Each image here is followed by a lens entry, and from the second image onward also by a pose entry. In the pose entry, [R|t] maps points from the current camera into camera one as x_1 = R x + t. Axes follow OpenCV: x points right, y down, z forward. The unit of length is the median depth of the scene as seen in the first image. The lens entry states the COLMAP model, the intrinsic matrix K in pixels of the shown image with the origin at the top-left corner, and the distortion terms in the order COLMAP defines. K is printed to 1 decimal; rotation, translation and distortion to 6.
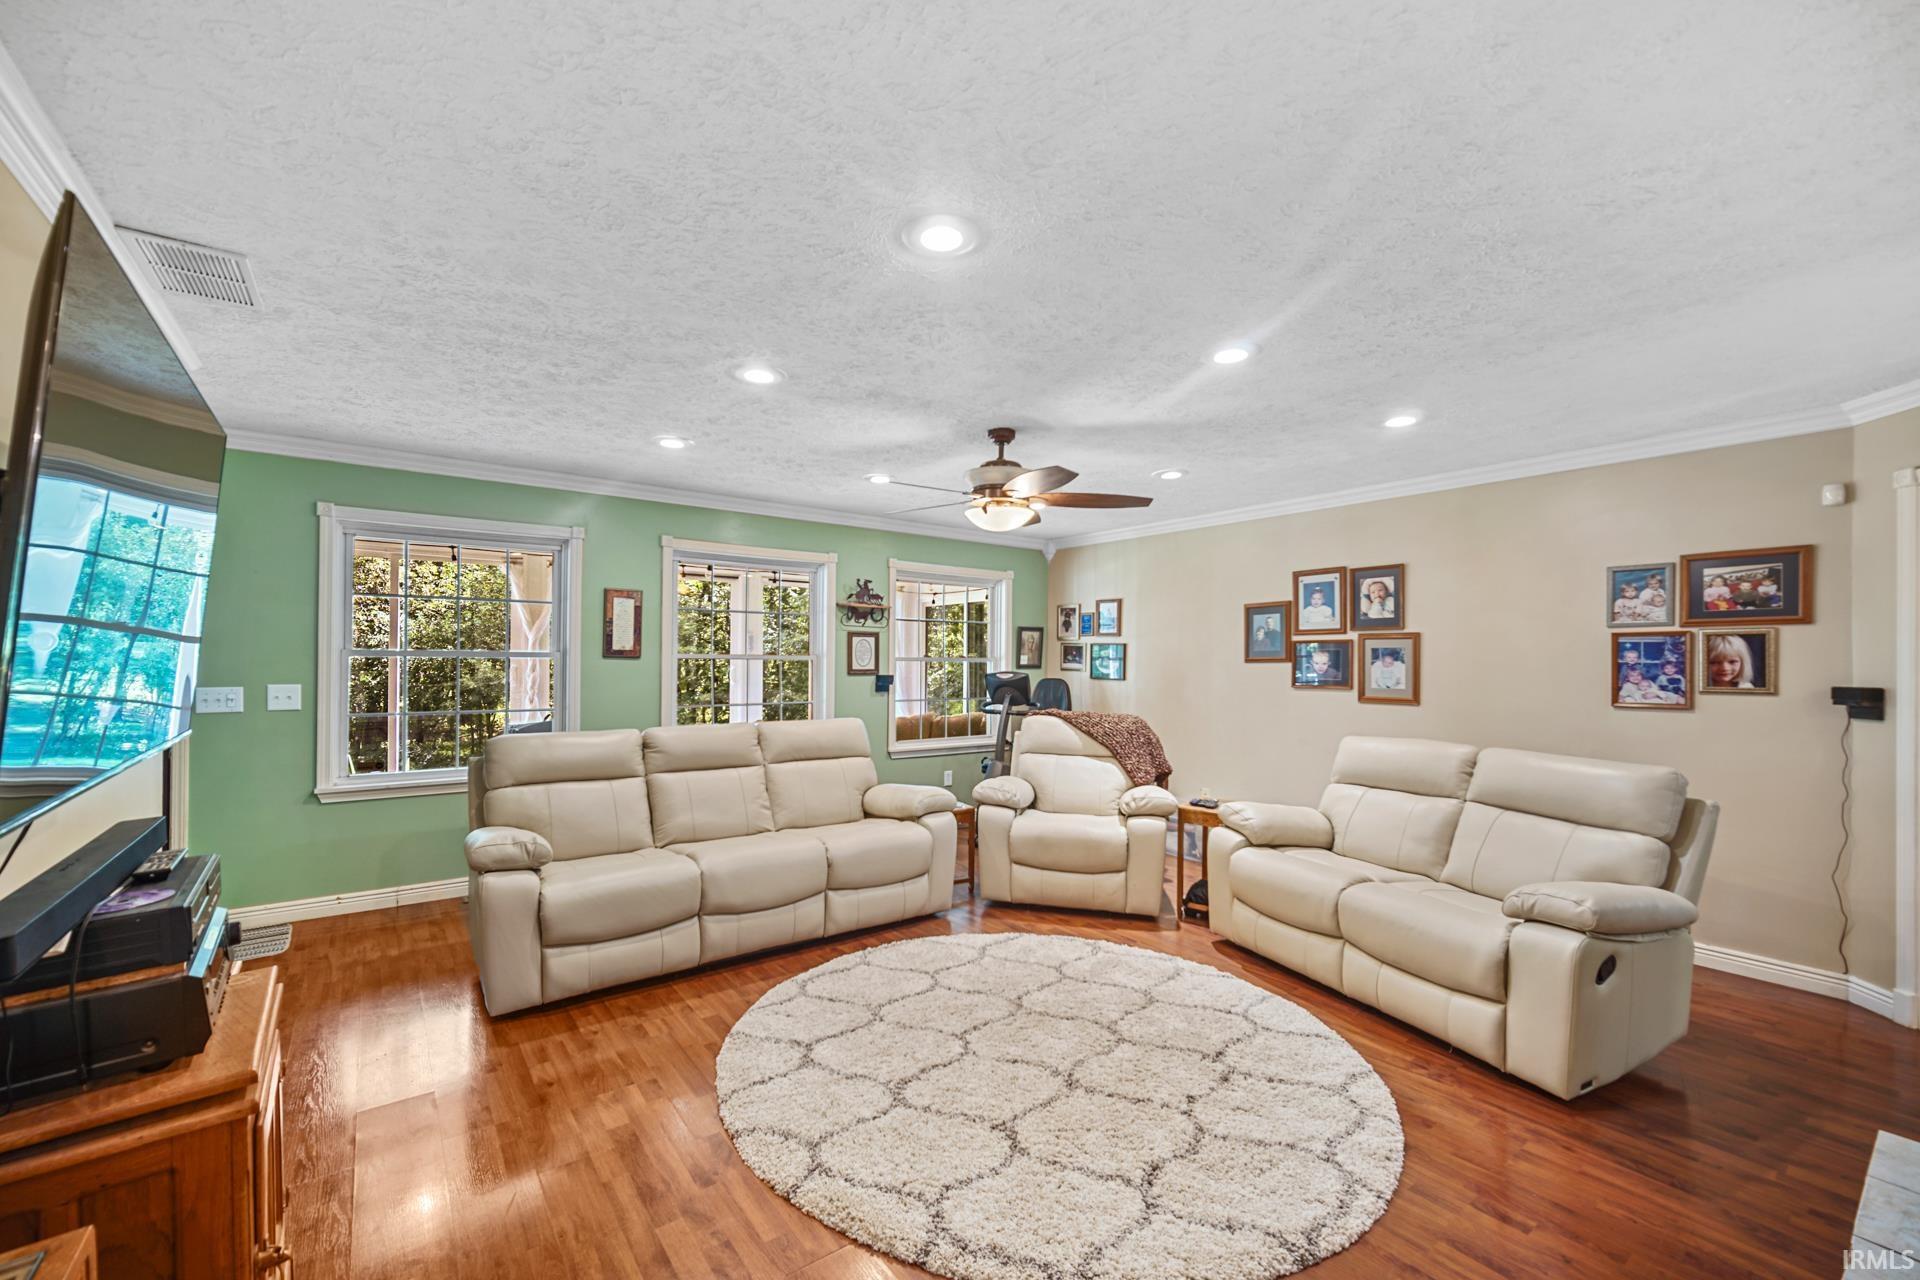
lens RADIAL K [[770.5, 0, 935.5], [0, 770.5, 664.8], [0, 0, 1]] dist [0.000756, -0.000907]
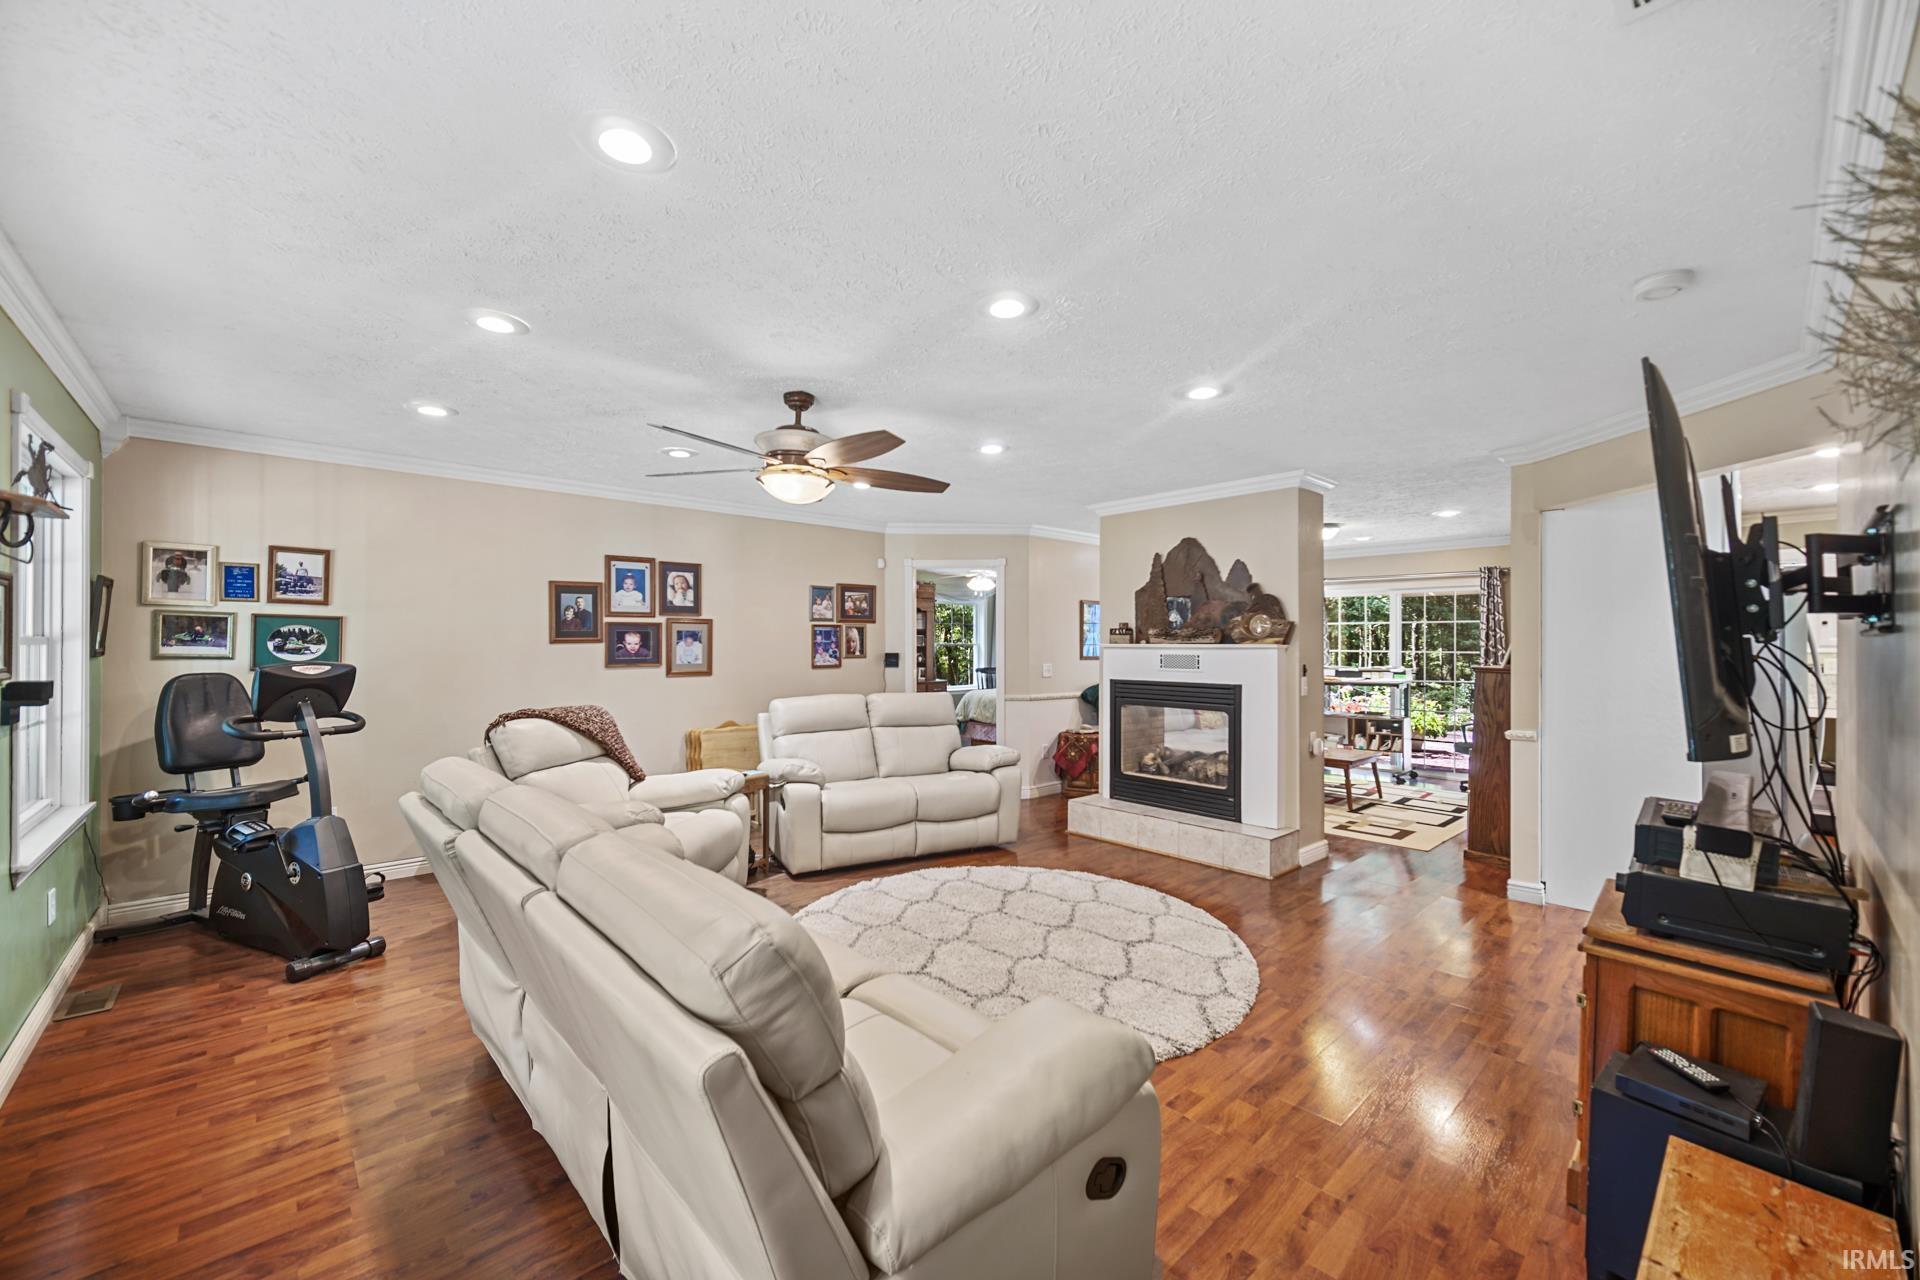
lens RADIAL K [[770.5, 0, 932.2], [0, 770.5, 639.0], [0, 0, 1]] dist [0.000756, -0.000907]
pose [[-0.104392, -0.002119, 0.994534, -0.744970], [0.002109, 0.999995, 0.002352, -0.011656], [-0.994534, 0.002343, -0.104387, 0.818470]]
